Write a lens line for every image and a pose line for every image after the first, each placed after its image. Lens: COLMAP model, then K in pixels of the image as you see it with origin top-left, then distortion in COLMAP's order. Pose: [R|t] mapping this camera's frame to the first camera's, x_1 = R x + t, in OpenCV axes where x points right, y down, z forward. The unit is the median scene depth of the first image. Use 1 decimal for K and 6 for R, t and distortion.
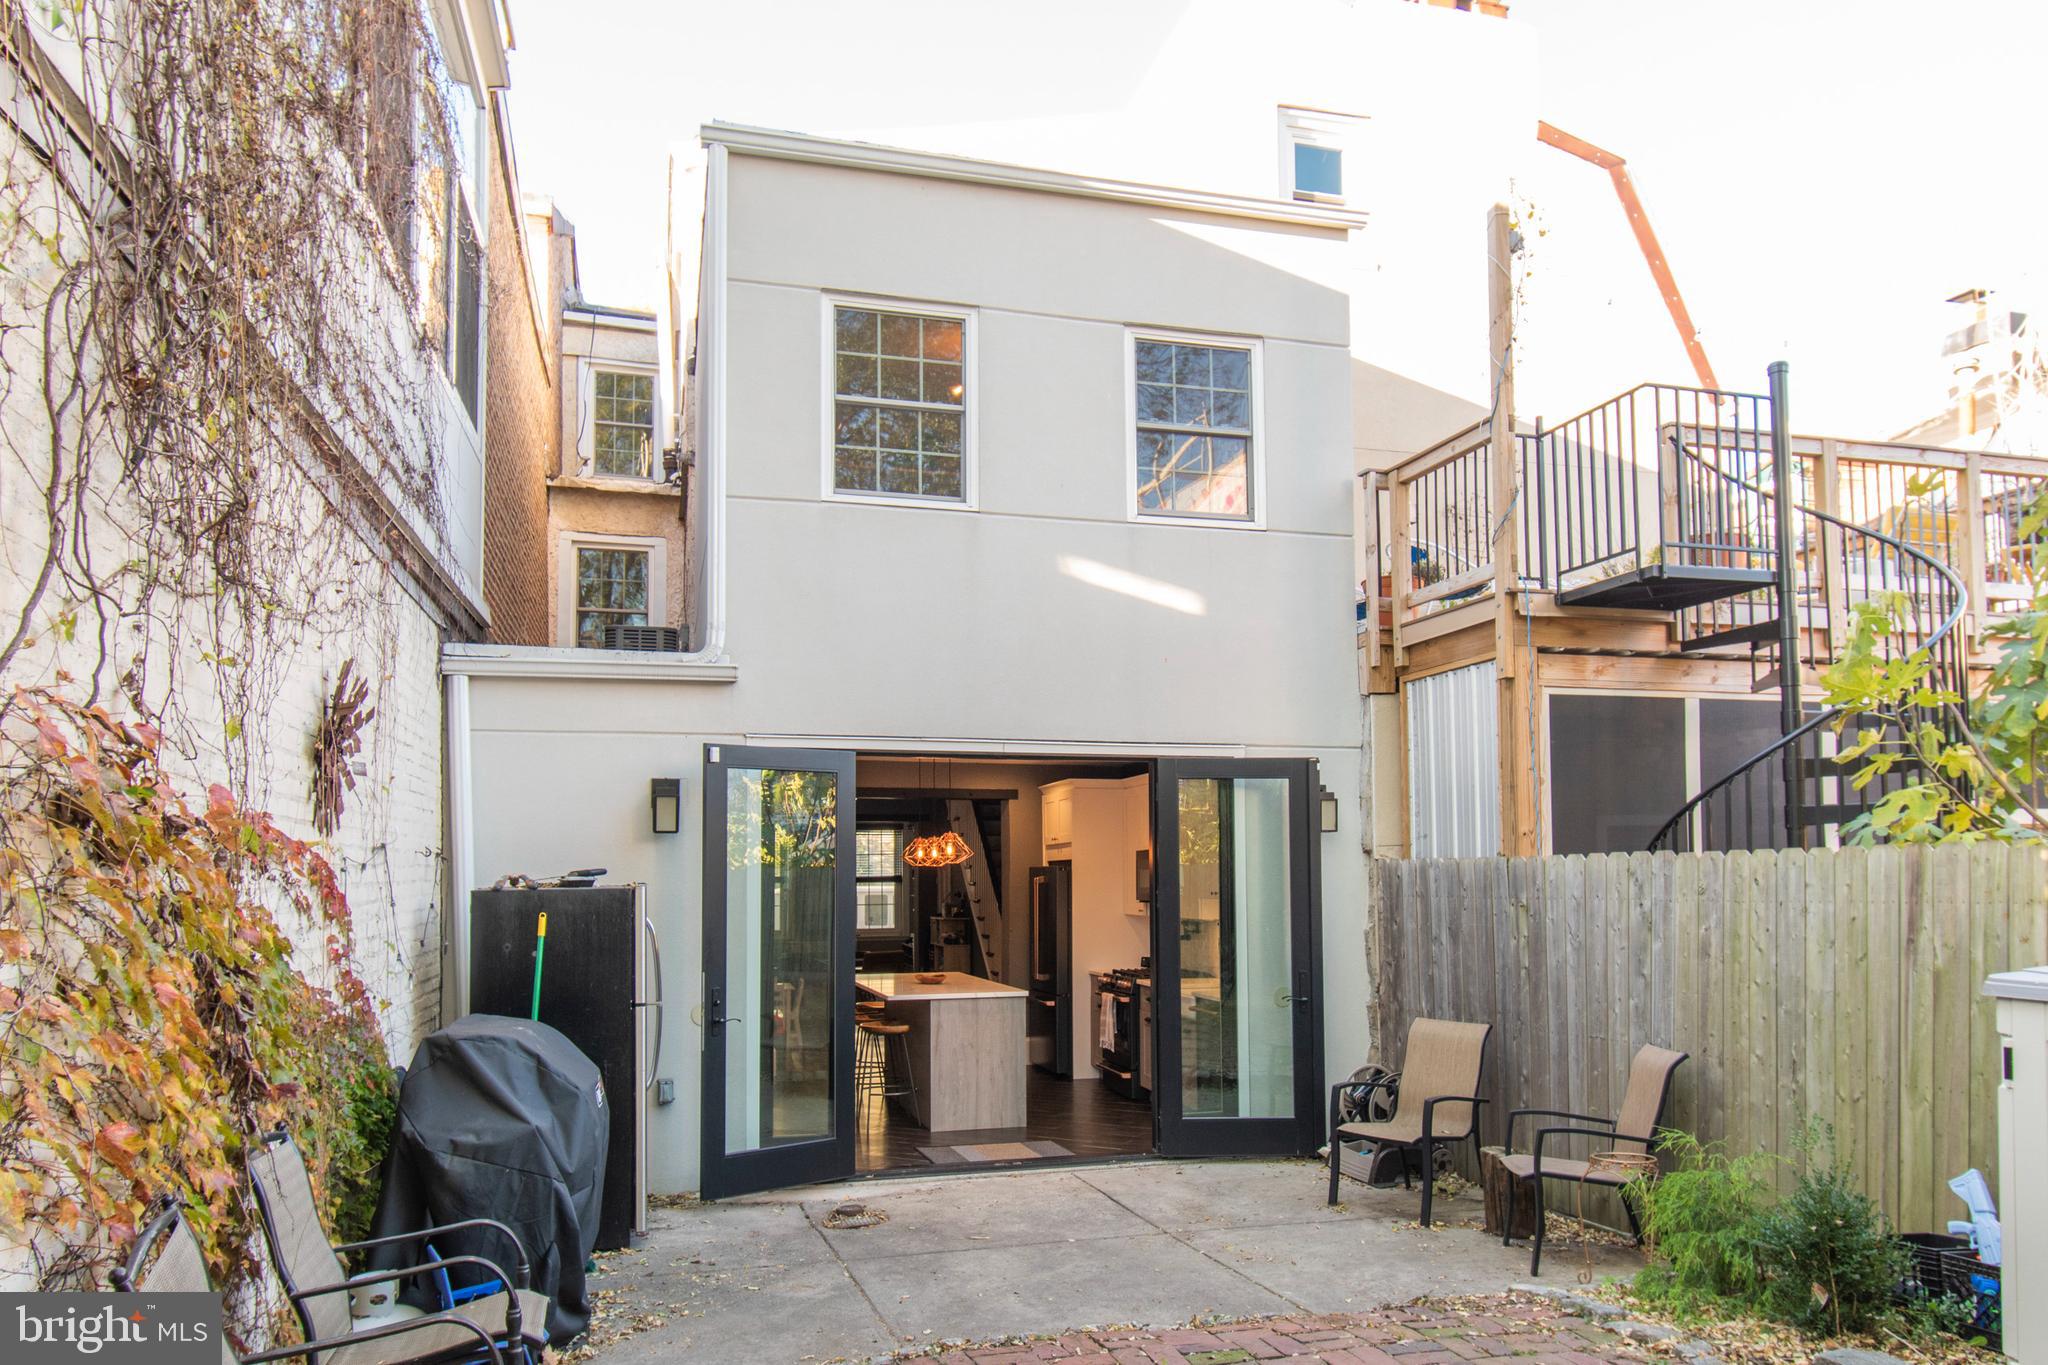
lens RADIAL K [[1358.3, 0, 1022.7], [0, 1358.3, 875.0], [0, 0, 1]] dist [-0.001436, -0.000648]
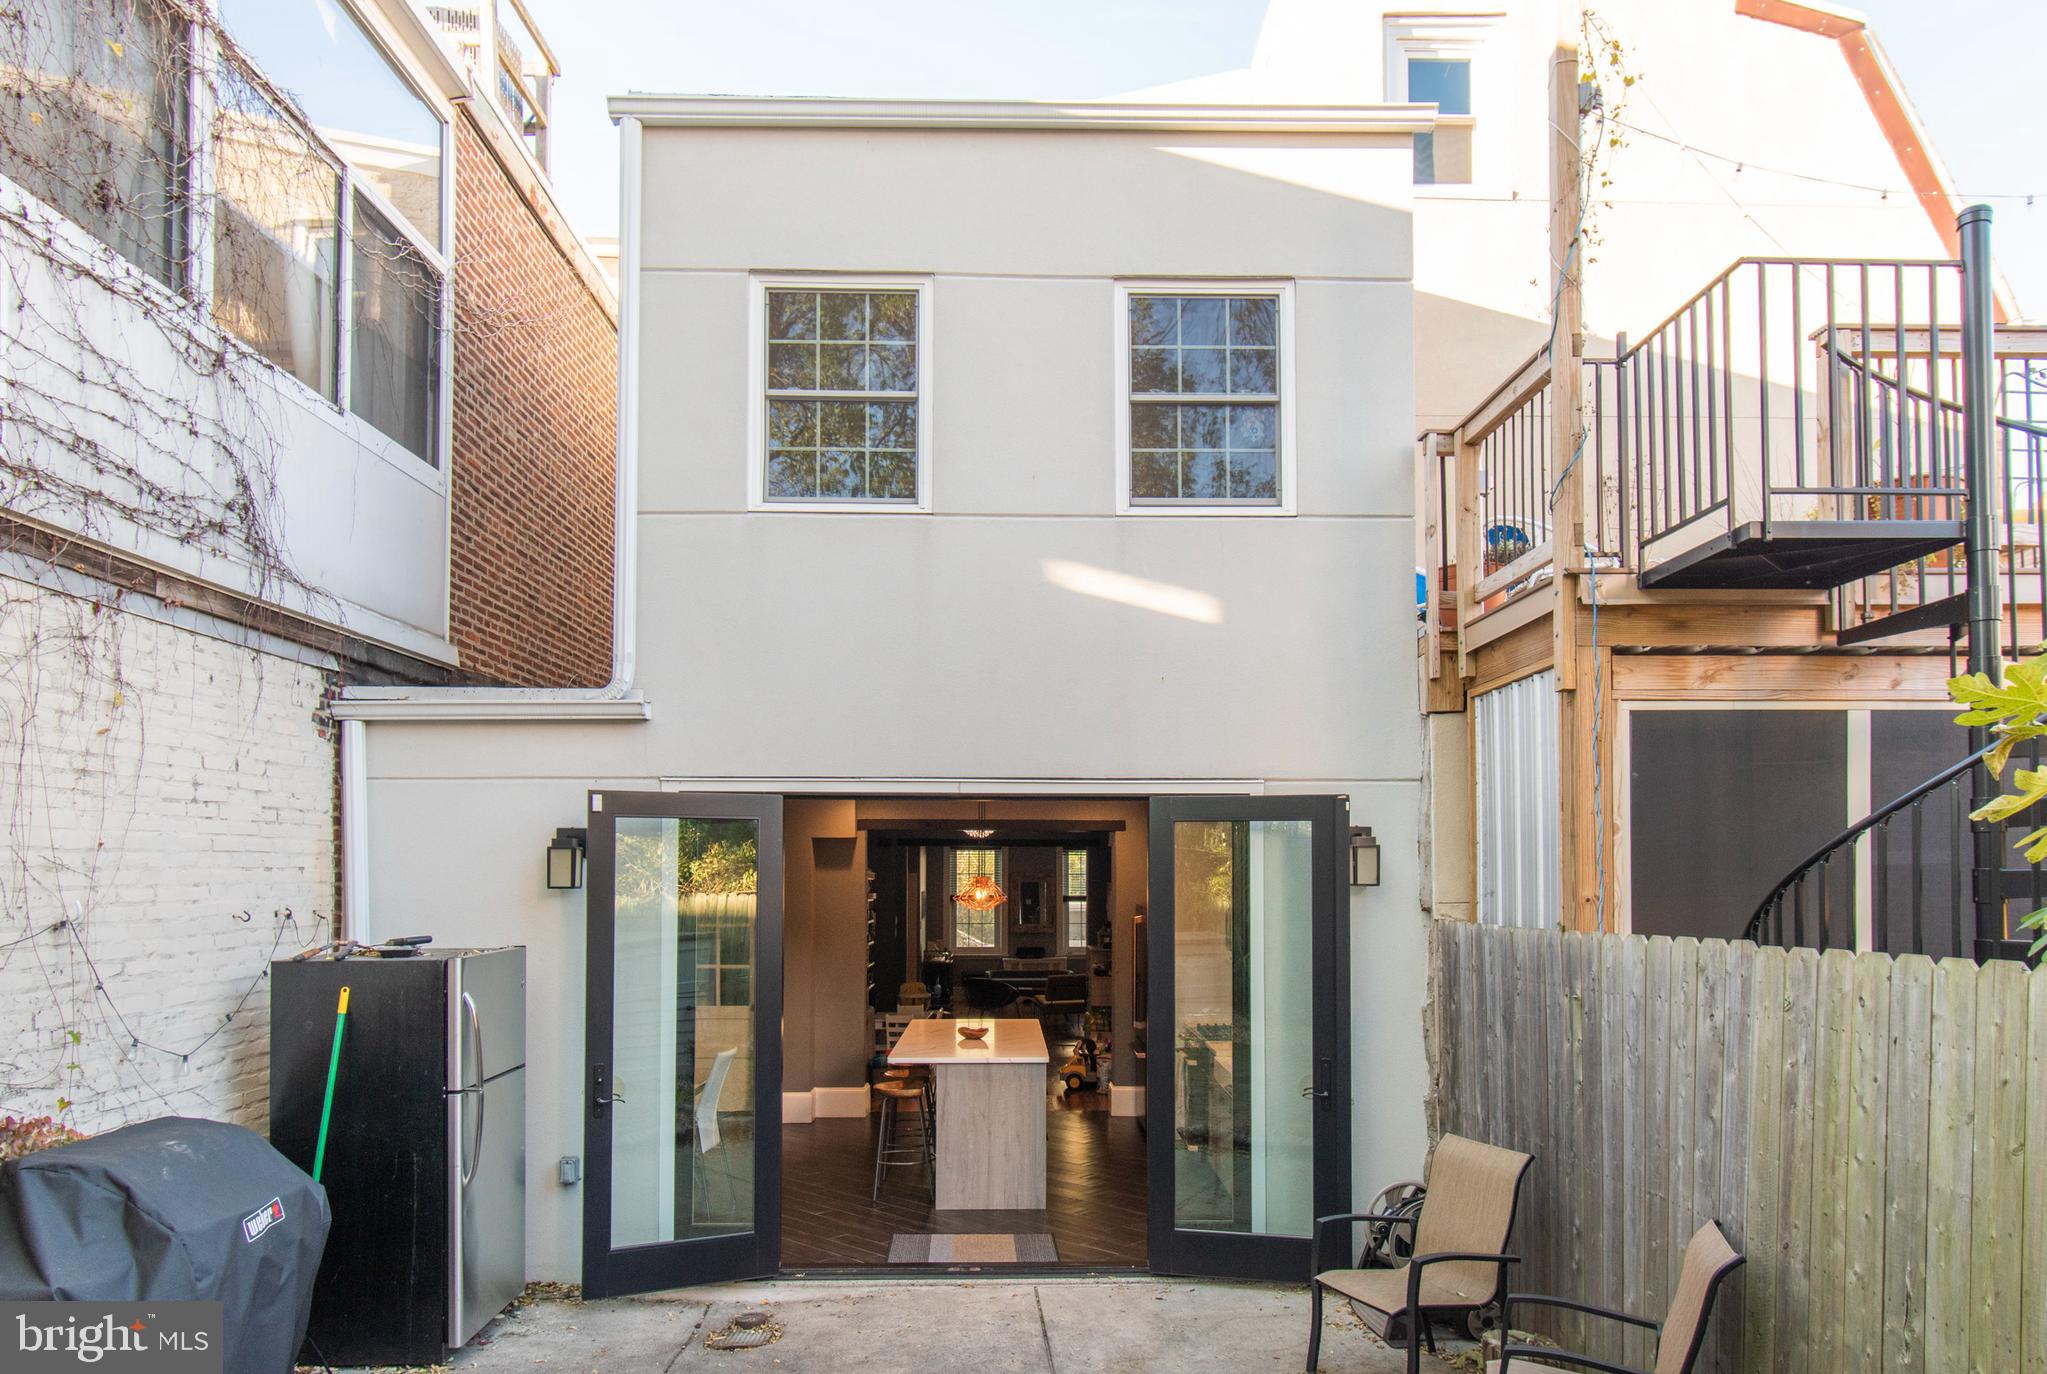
lens RADIAL K [[1245.2, 0, 1031.7], [0, 1245.2, 894.7], [0, 0, 1]] dist [-0.002932, -0.000205]
pose [[0.970023, 0.010582, -0.242782, 0.233132], [-0.007237, 0.999866, 0.014666, -0.039700], [0.242905, -0.012470, 0.969970, 0.258834]]
